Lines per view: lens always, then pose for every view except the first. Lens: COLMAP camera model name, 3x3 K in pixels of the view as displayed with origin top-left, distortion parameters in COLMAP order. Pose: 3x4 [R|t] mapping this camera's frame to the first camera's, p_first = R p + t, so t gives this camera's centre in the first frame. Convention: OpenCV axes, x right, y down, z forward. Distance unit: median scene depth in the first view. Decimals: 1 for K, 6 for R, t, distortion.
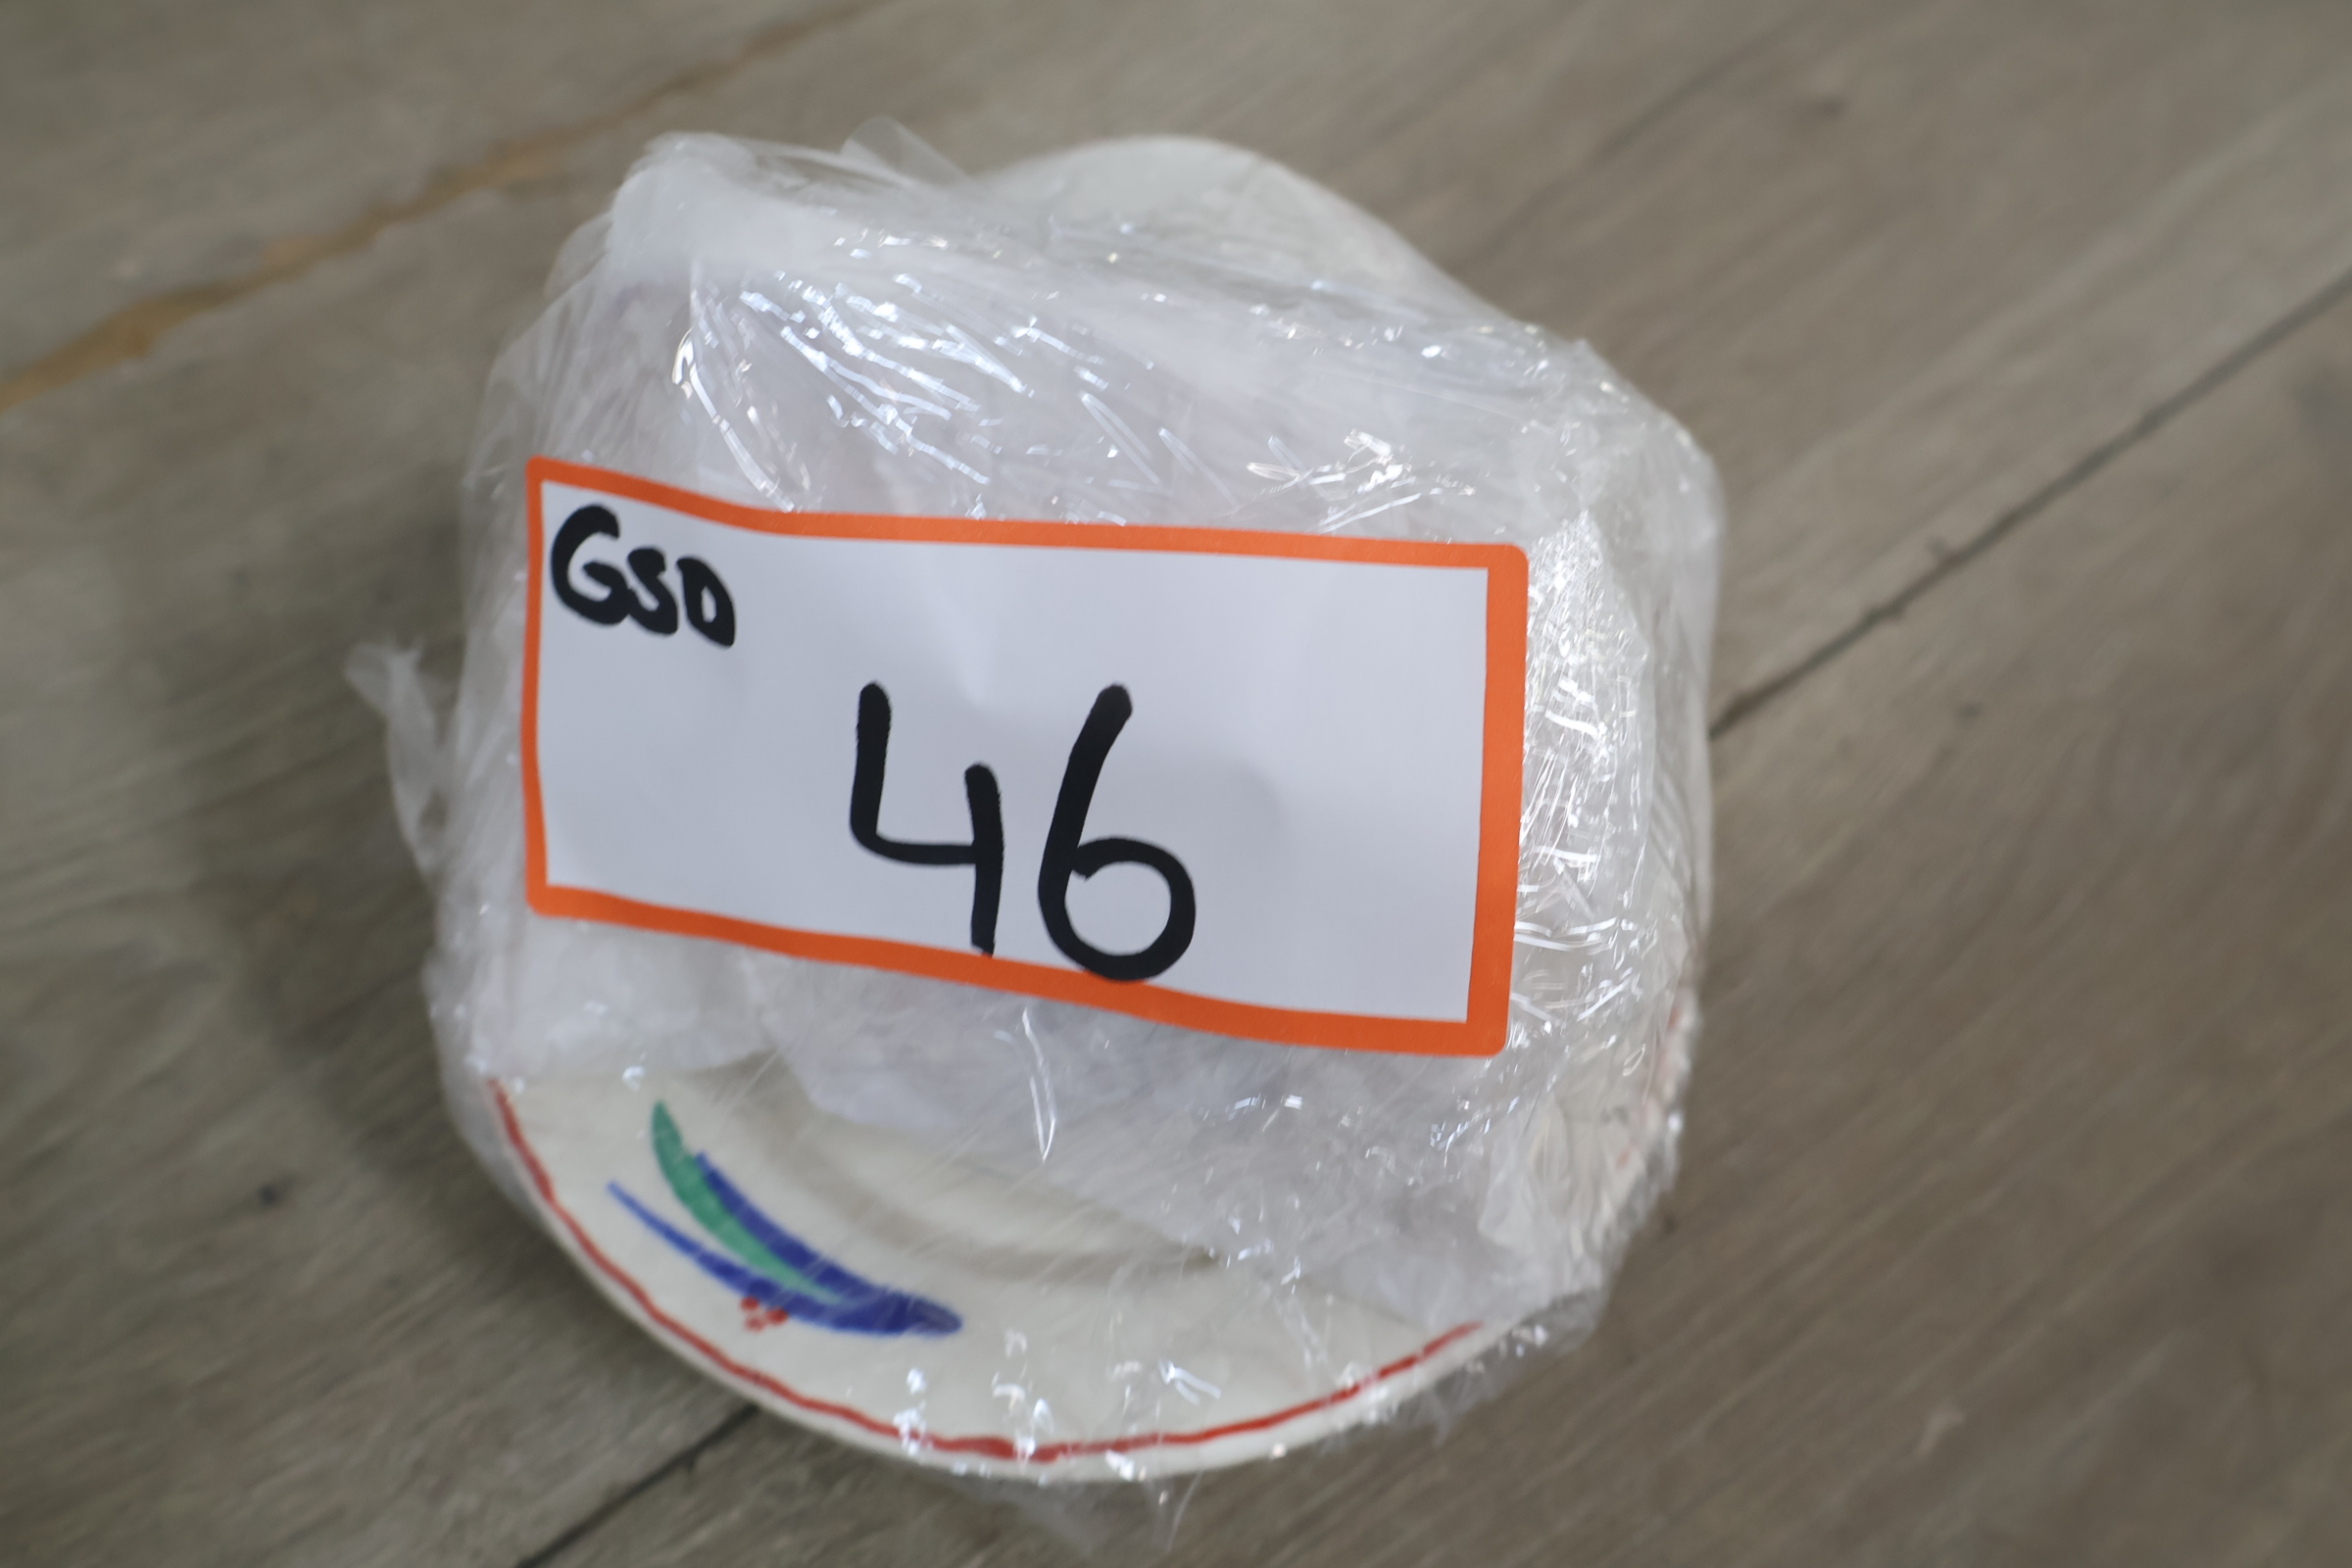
lens RADIAL K [[2365.6, 0, 1179.2], [0, 2365.6, 774.6], [0, 0, 1]] dist [-0.002629, 0.000000]
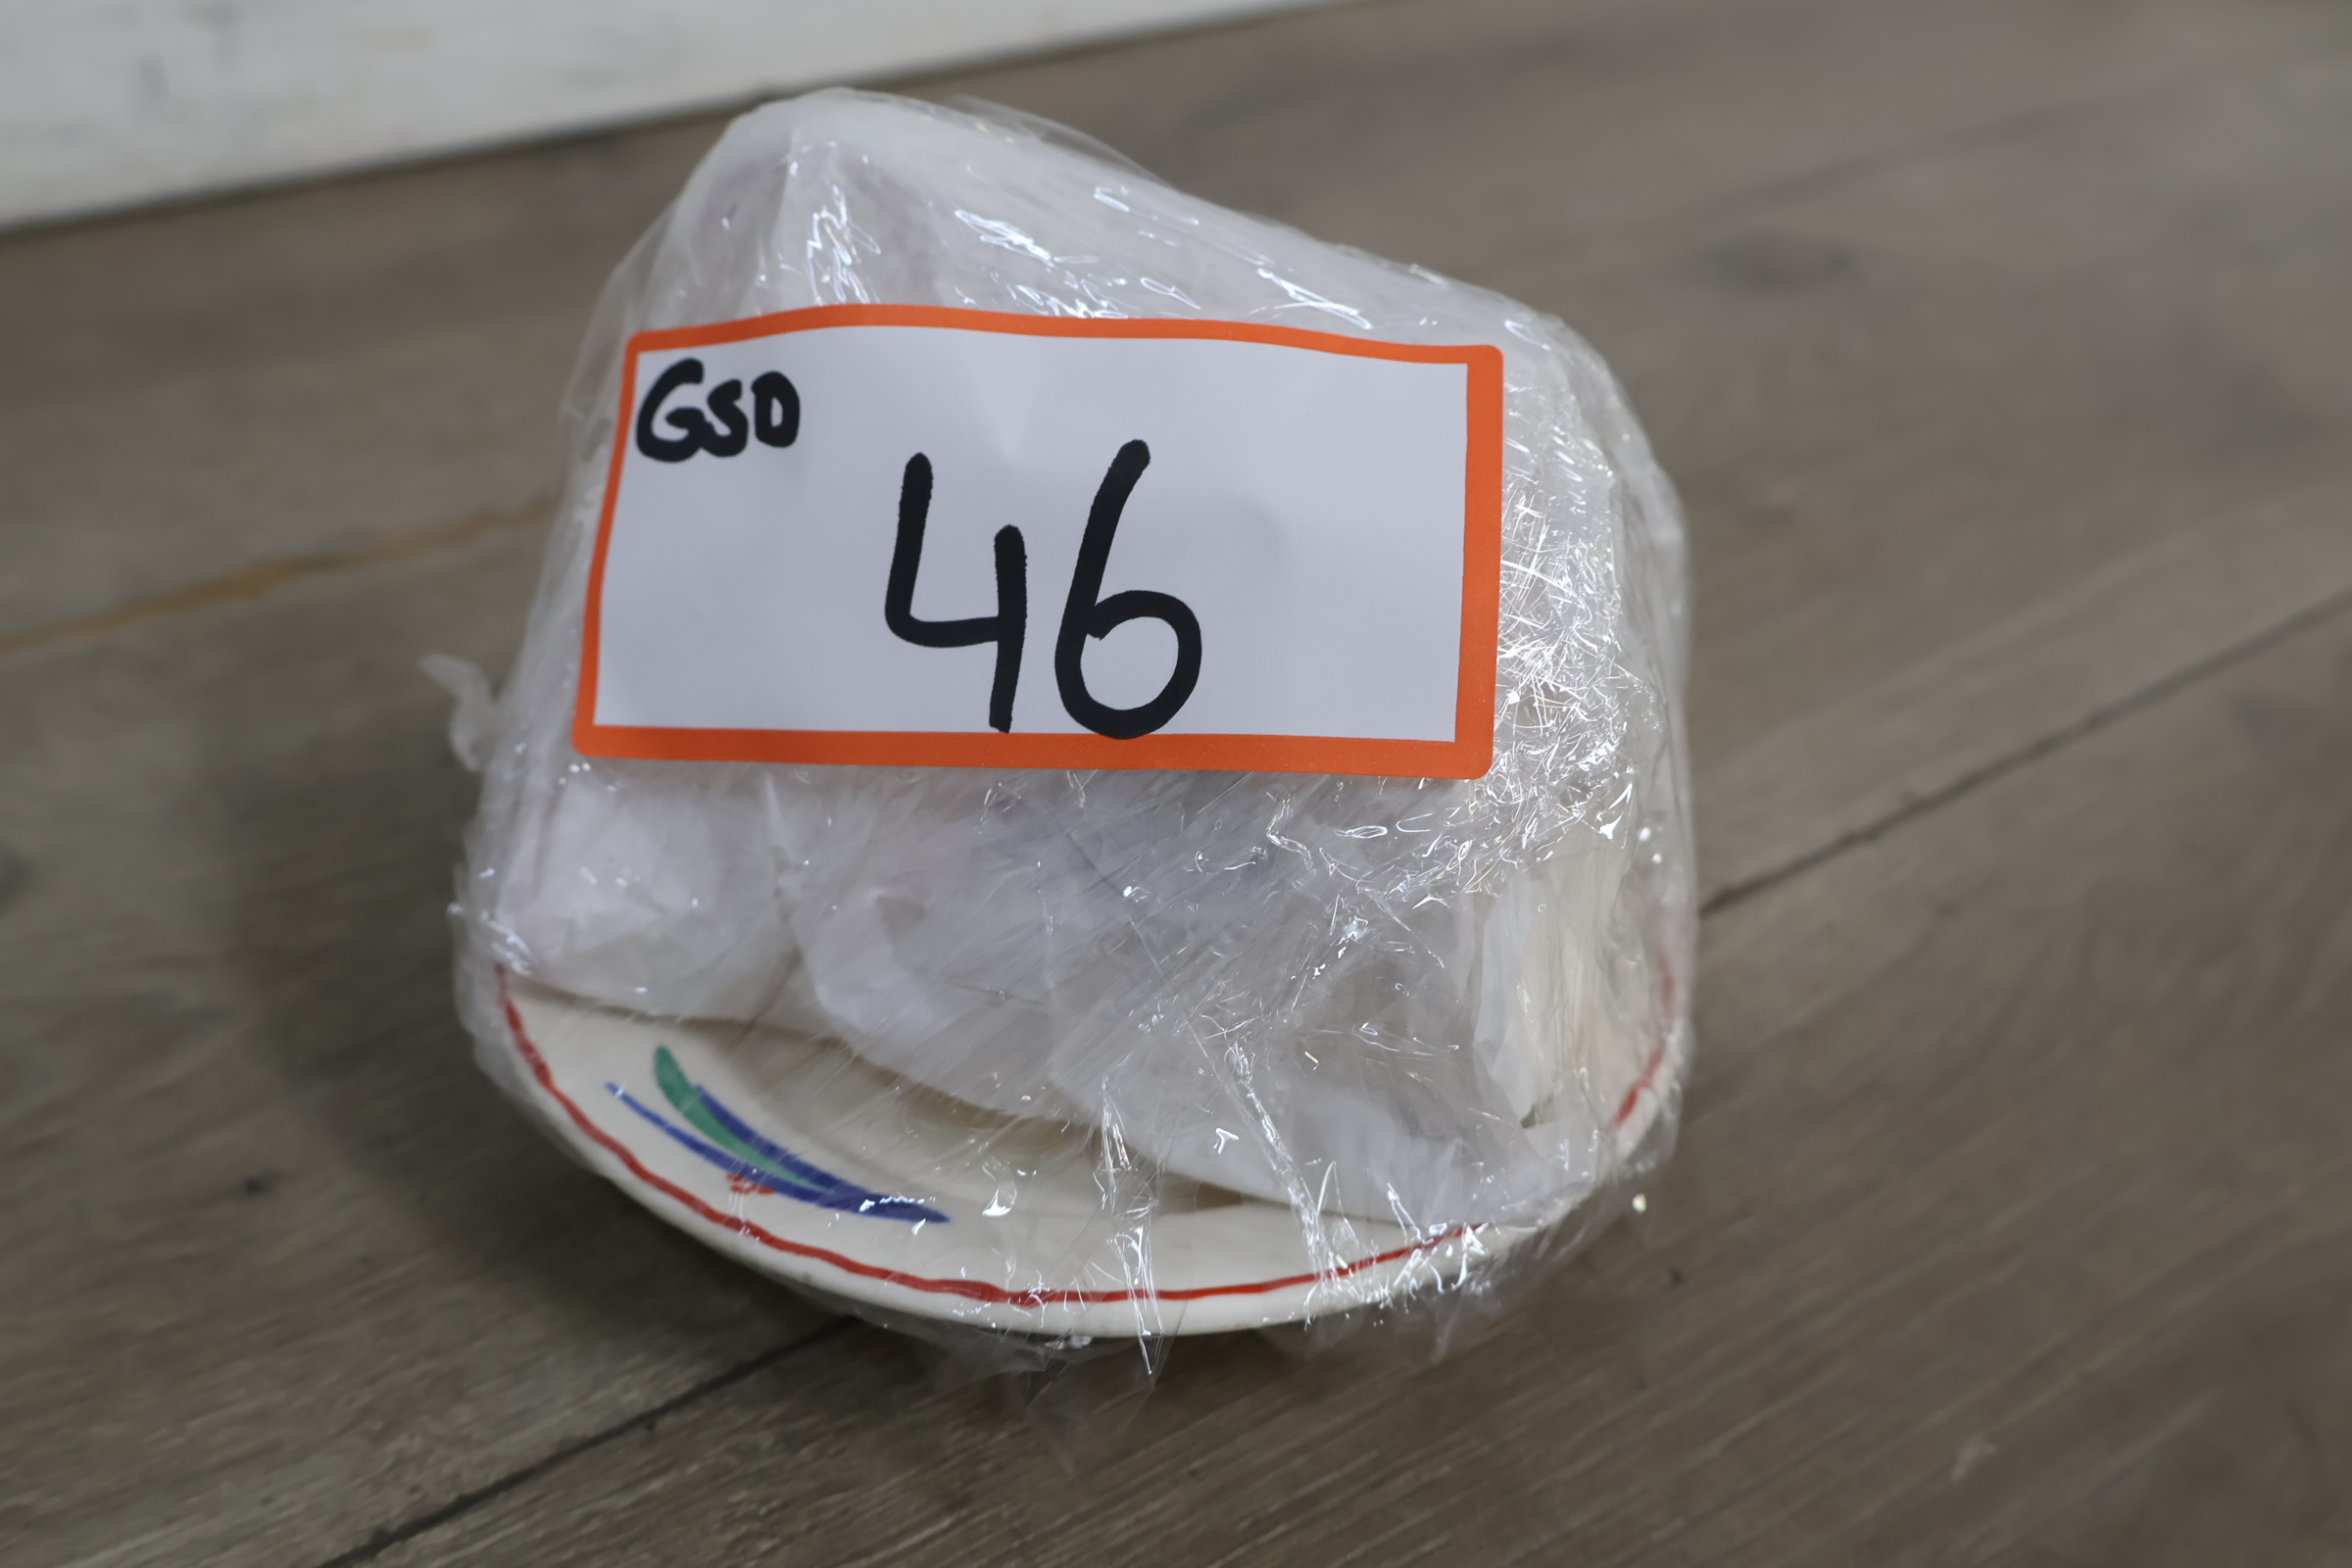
lens RADIAL K [[2365.6, 0, 1179.2], [0, 2365.6, 802.3], [0, 0, 1]] dist [-0.002629, 0.000000]
pose [[0.999473, 0.030023, -0.012382, 0.009270], [-0.032474, 0.920111, -0.390308, 0.420811], [-0.000326, 0.390505, 0.920601, 0.029399]]
